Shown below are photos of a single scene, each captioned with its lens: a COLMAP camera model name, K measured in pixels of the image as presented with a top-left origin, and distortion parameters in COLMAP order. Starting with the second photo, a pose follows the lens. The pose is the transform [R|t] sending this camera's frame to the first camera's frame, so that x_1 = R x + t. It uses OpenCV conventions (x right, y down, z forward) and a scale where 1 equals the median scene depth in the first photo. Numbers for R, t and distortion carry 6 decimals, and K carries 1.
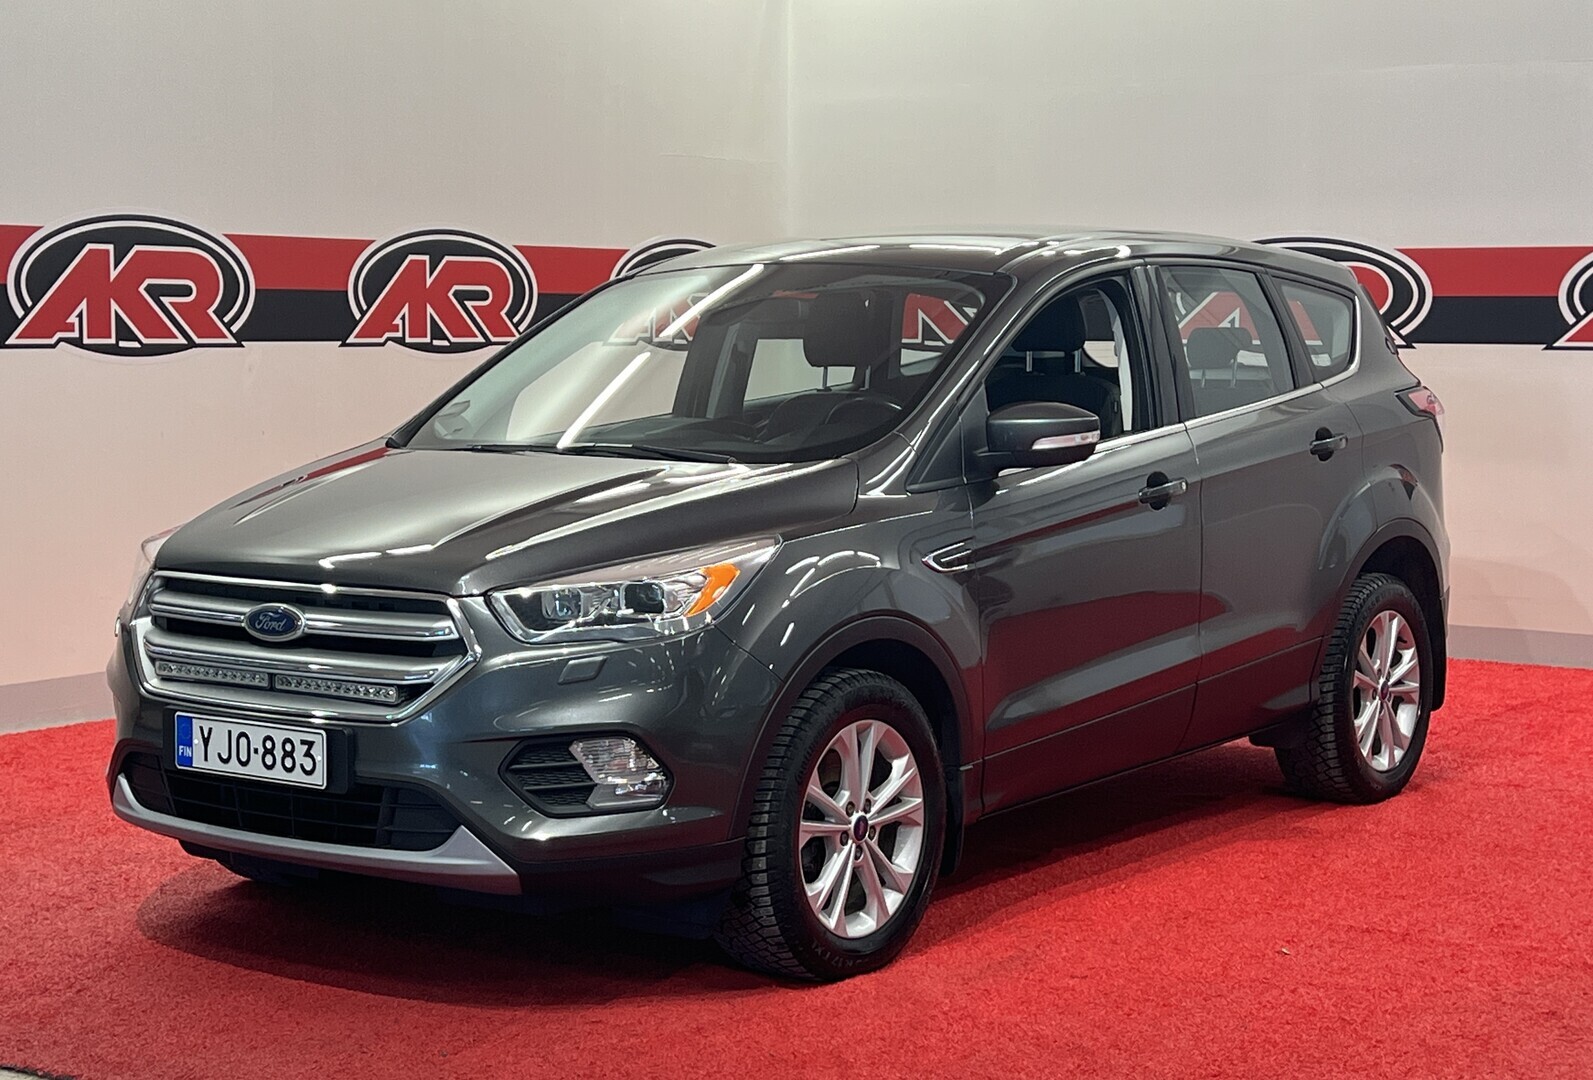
lens RADIAL K [[2853.0, 0, 796.5], [0, 2853.0, 540.0], [0, 0, 1]] dist [0.298009, -1.224625]
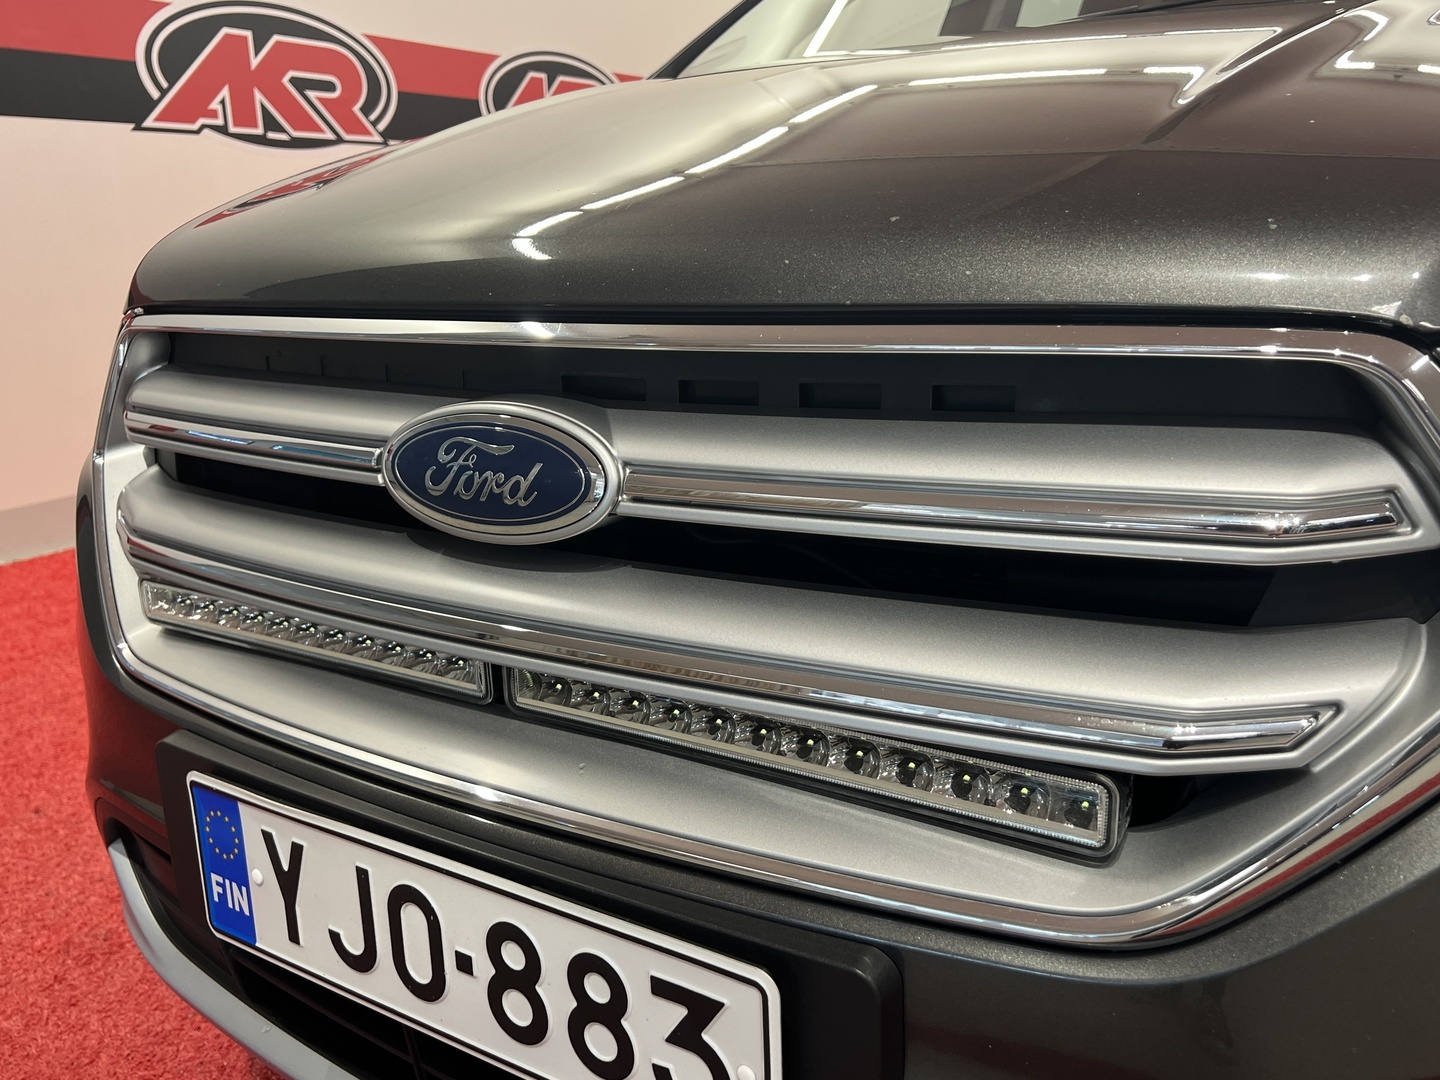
lens RADIAL K [[1225.7, 0, 720.0], [0, 1225.7, 540.0], [0, 0, 1]] dist [0.013313, 0.007820]
pose [[0.997784, -0.048183, 0.045895, -0.163964], [0.040234, 0.986192, 0.160647, 0.017042], [-0.053002, -0.158444, 0.985944, 0.875109]]
